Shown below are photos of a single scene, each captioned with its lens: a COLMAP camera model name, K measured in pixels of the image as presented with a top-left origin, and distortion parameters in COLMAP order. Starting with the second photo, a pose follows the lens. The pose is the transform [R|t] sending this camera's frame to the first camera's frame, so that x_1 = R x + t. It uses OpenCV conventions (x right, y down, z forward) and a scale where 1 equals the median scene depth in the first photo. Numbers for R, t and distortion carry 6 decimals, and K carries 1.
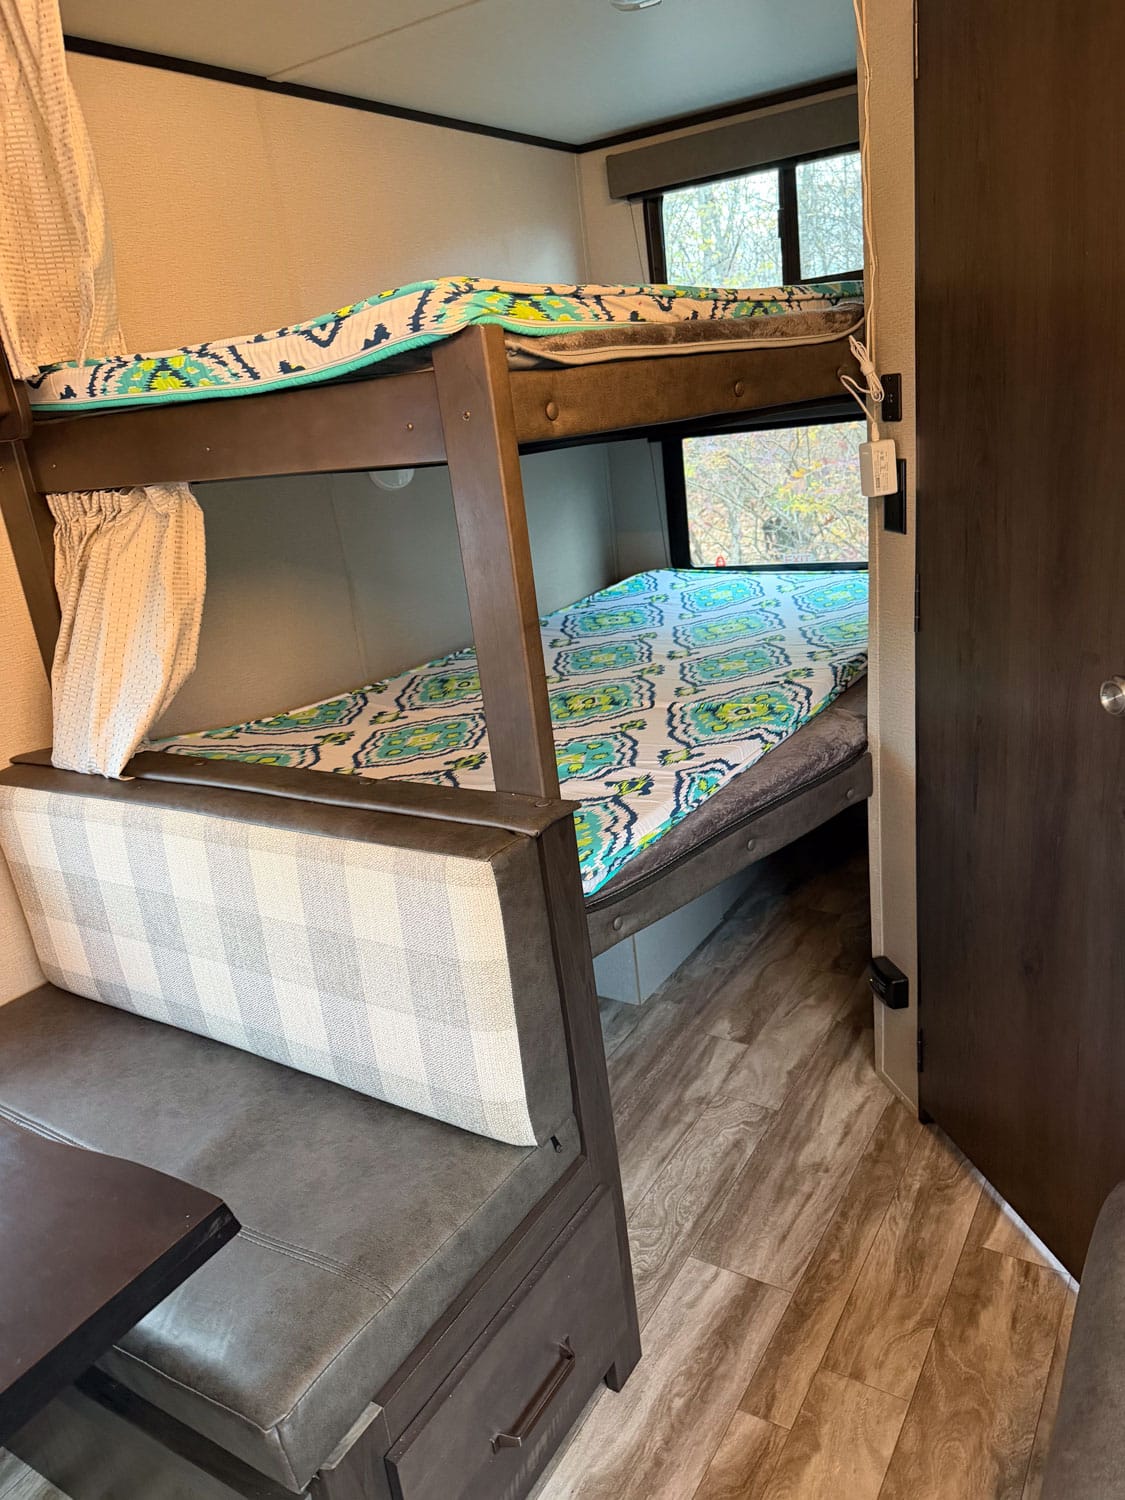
lens RADIAL K [[1077.9, 0, 562.5], [0, 1077.9, 750.0], [0, 0, 1]] dist [-0.003433, -0.003433]
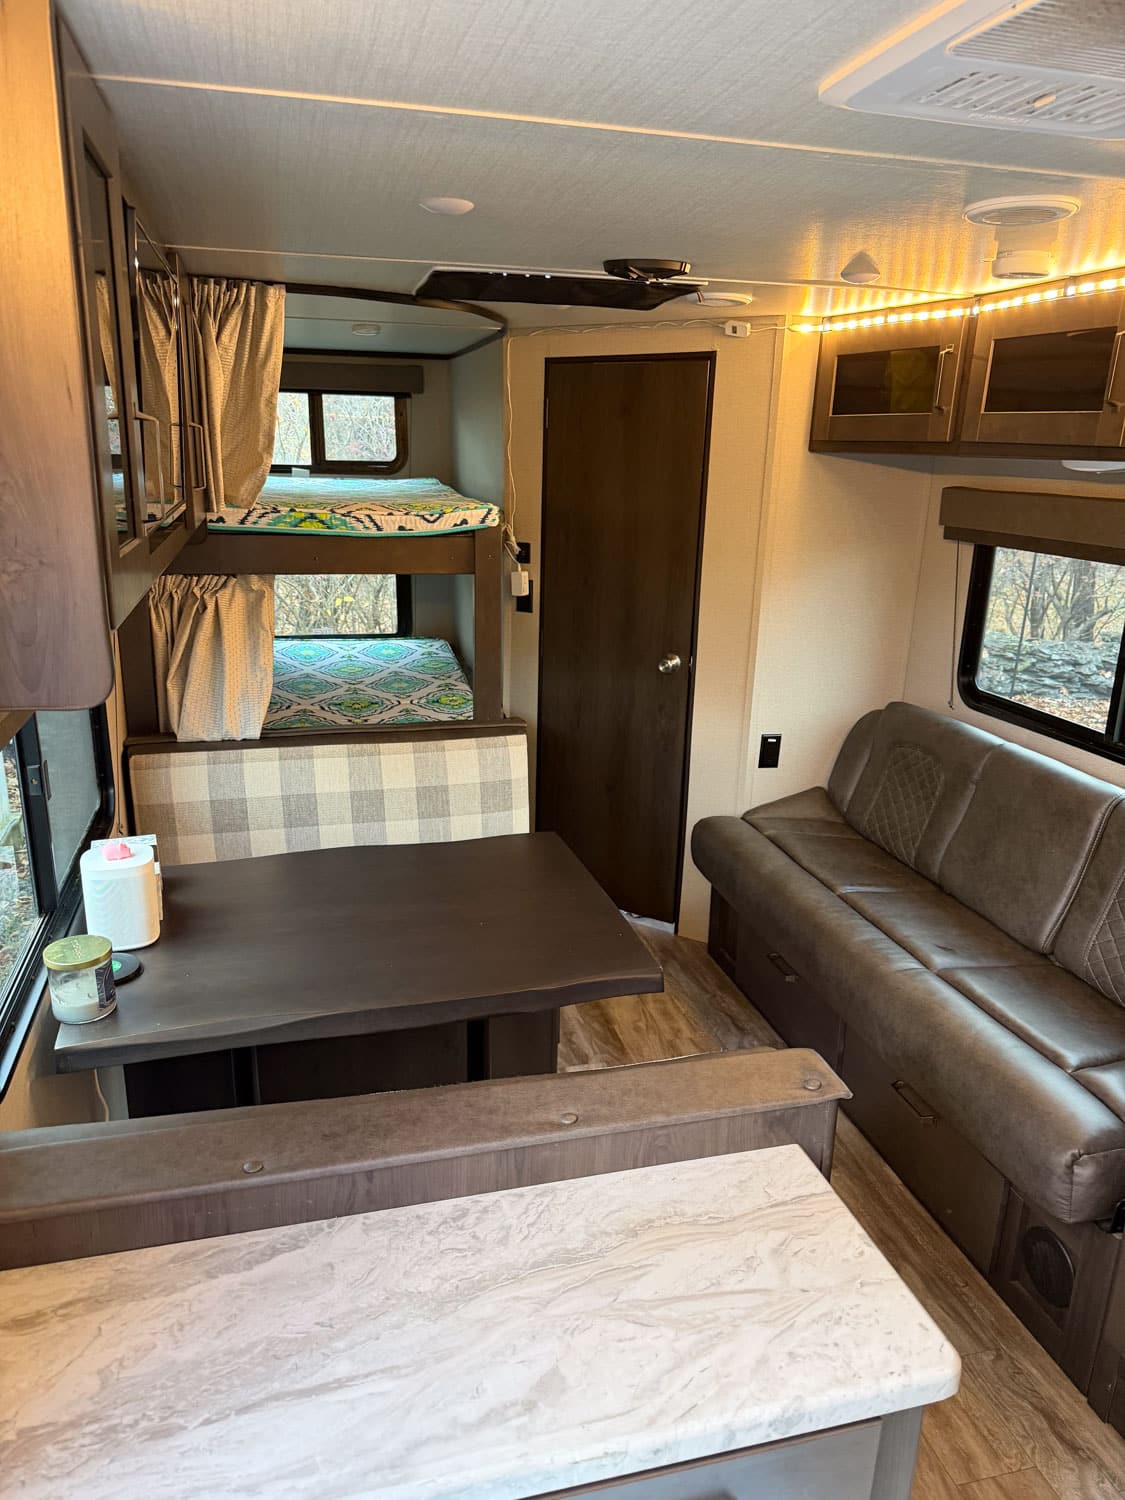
lens RADIAL K [[1053.0, 0, 563.6], [0, 1053.0, 766.3], [0, 0, 1]] dist [0.079688, -0.102718]
pose [[0.673225, -0.083092, 0.734754, -1.527687], [0.136816, 0.990507, -0.013344, 0.185876], [-0.726670, 0.109510, 0.678202, -0.605140]]
